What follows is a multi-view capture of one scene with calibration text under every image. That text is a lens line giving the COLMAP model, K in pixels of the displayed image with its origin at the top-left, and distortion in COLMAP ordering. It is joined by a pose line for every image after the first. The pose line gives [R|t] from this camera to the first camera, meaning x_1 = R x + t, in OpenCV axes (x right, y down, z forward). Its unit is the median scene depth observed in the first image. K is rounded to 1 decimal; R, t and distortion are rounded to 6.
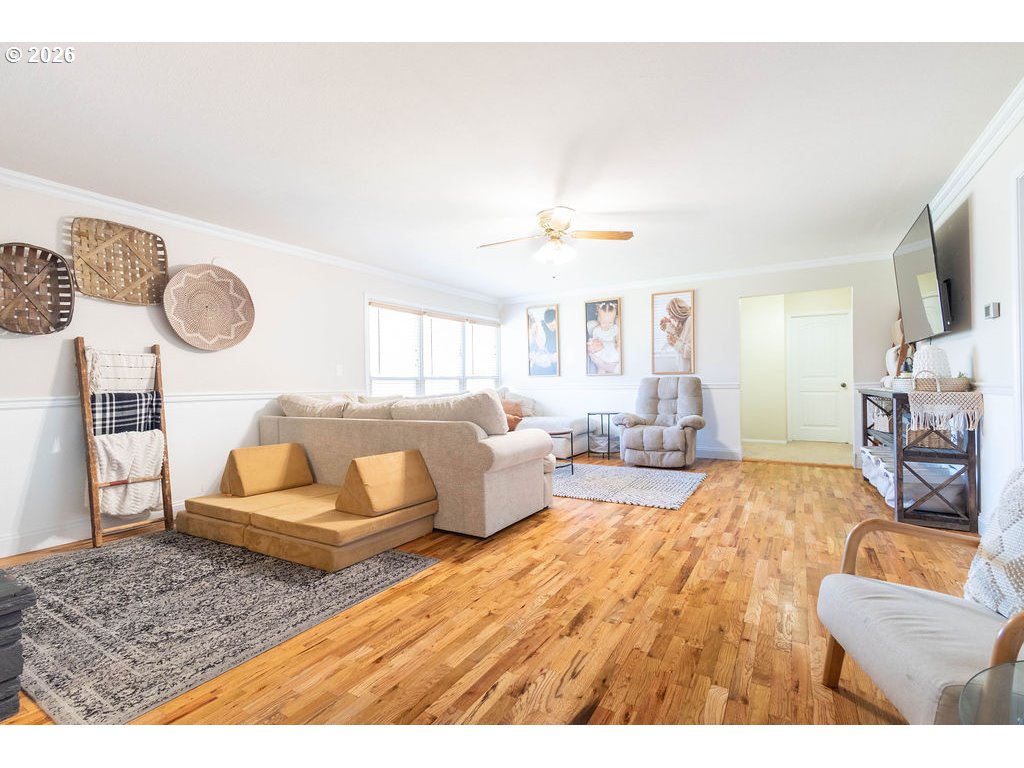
lens RADIAL K [[470.2, 0, 512.5], [0, 470.2, 382.3], [0, 0, 1]] dist [0.003543, -0.000187]
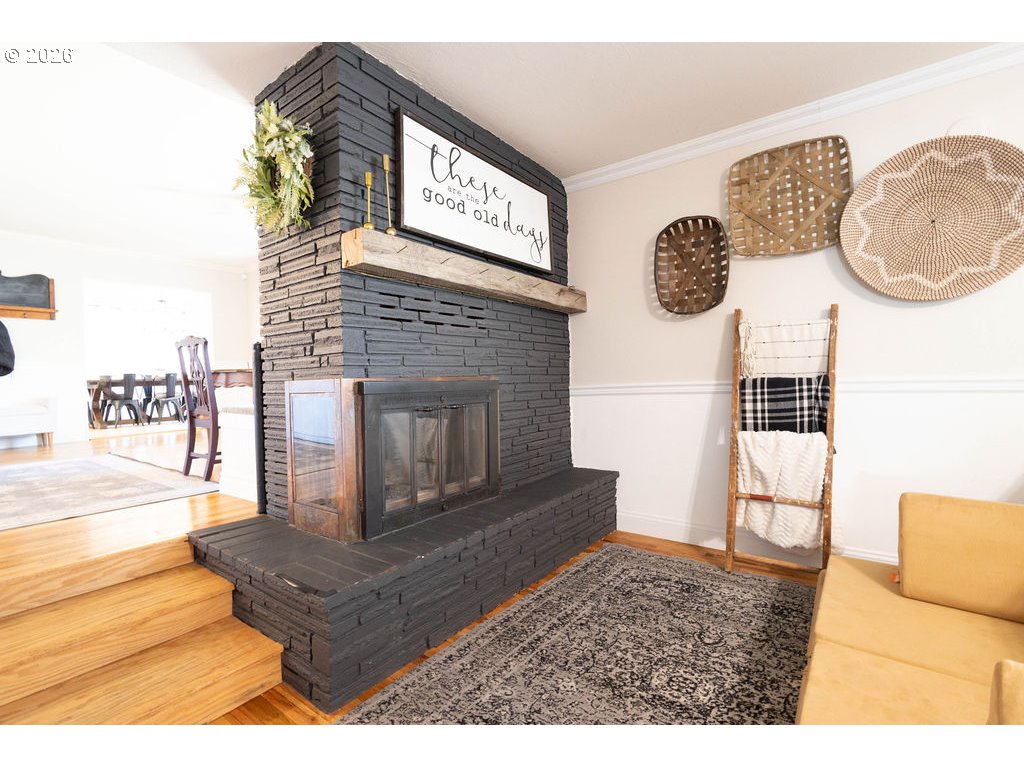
lens RADIAL K [[470.2, 0, 512.5], [0, 470.2, 382.3], [0, 0, 1]] dist [0.003543, -0.000187]
pose [[-0.091428, 0.025407, -0.995488, -0.058981], [0.026837, 0.999374, 0.023041, 0.002127], [0.995450, -0.024610, -0.092053, 0.664870]]
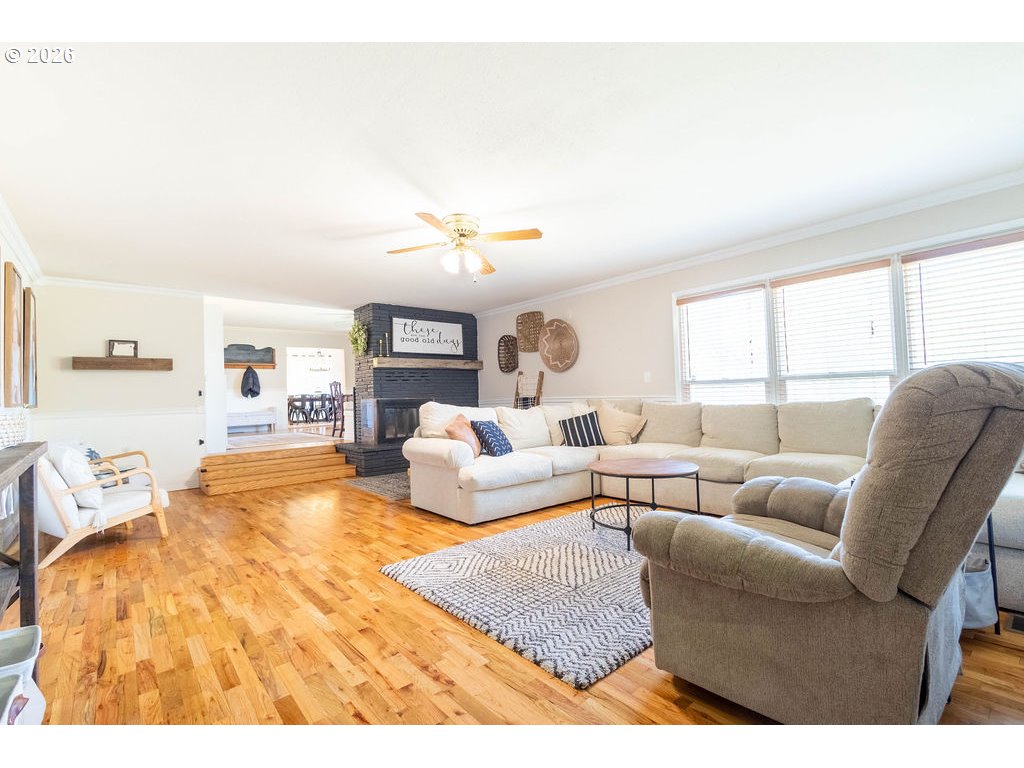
lens RADIAL K [[470.2, 0, 512.5], [0, 470.2, 382.3], [0, 0, 1]] dist [0.003543, -0.000187]
pose [[-0.318761, -0.002598, -0.947832, 1.108546], [0.037200, 0.999191, -0.015249, -0.012366], [0.947105, -0.040121, -0.318406, 1.612796]]
